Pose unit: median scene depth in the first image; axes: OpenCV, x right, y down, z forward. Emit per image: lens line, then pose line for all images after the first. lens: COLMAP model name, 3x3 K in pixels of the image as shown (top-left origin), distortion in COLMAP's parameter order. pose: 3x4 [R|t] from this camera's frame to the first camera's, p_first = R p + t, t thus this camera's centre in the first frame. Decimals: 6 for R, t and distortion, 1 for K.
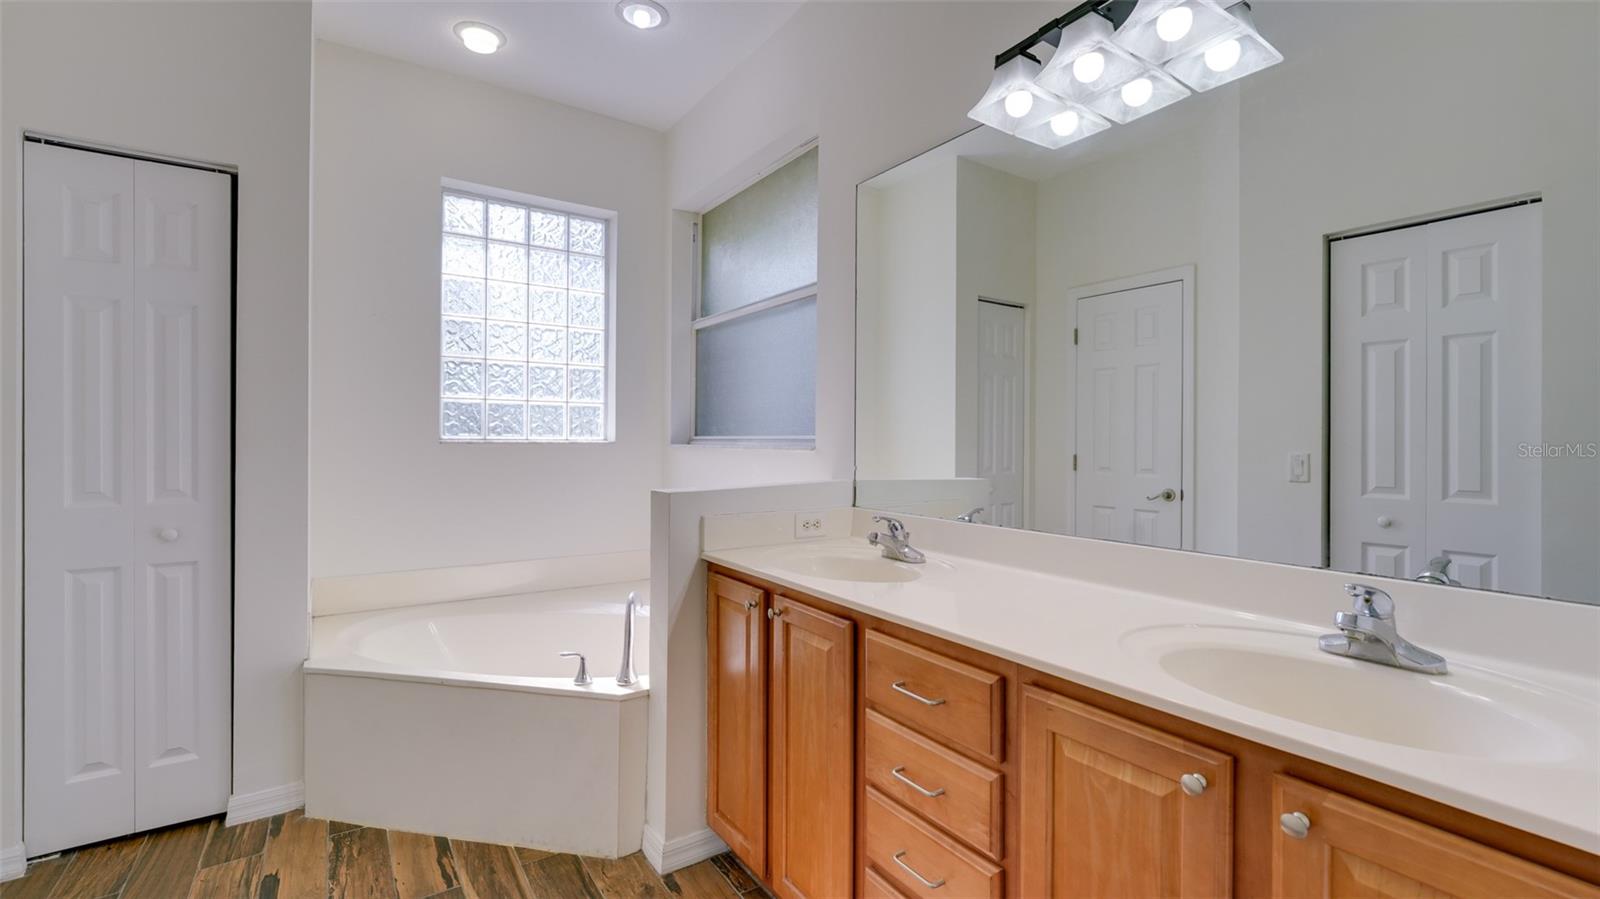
lens RADIAL K [[688.1, 0, 797.8], [0, 688.1, 439.0], [0, 0, 1]] dist [-0.003473, -0.000209]
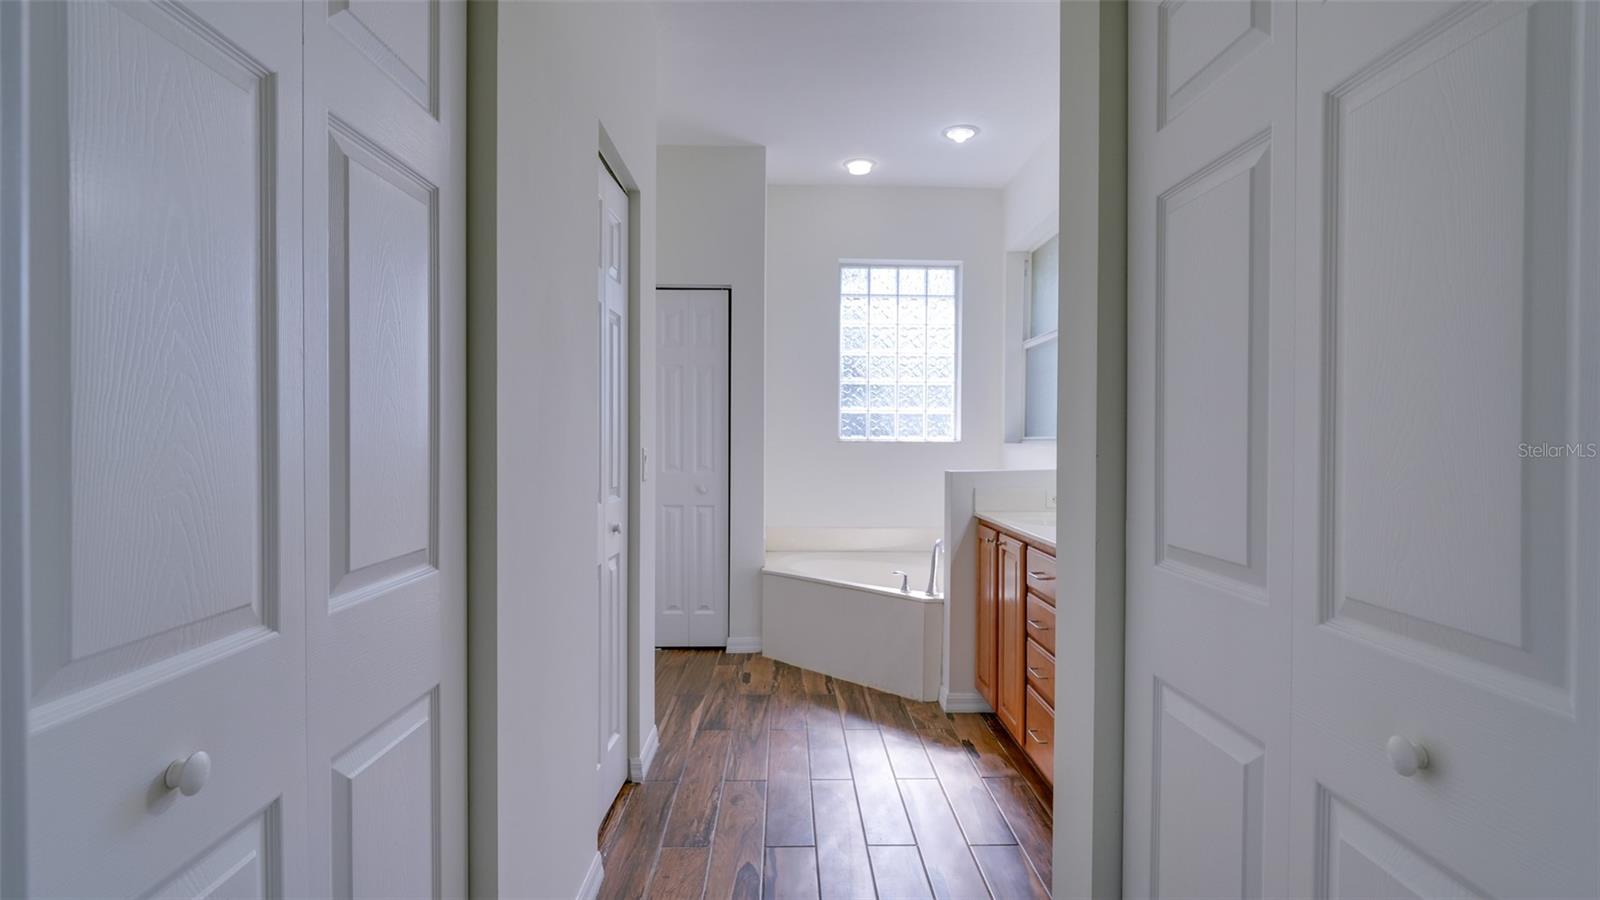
lens RADIAL K [[677.4, 0, 800.0], [0, 677.4, 450.0], [0, 0, 1]] dist [-0.011016, 0.000185]
pose [[0.843891, 0.007605, -0.536461, 0.280620], [-0.000753, 0.999915, 0.012989, 0.007059], [0.536515, -0.010557, 0.843825, -0.393251]]
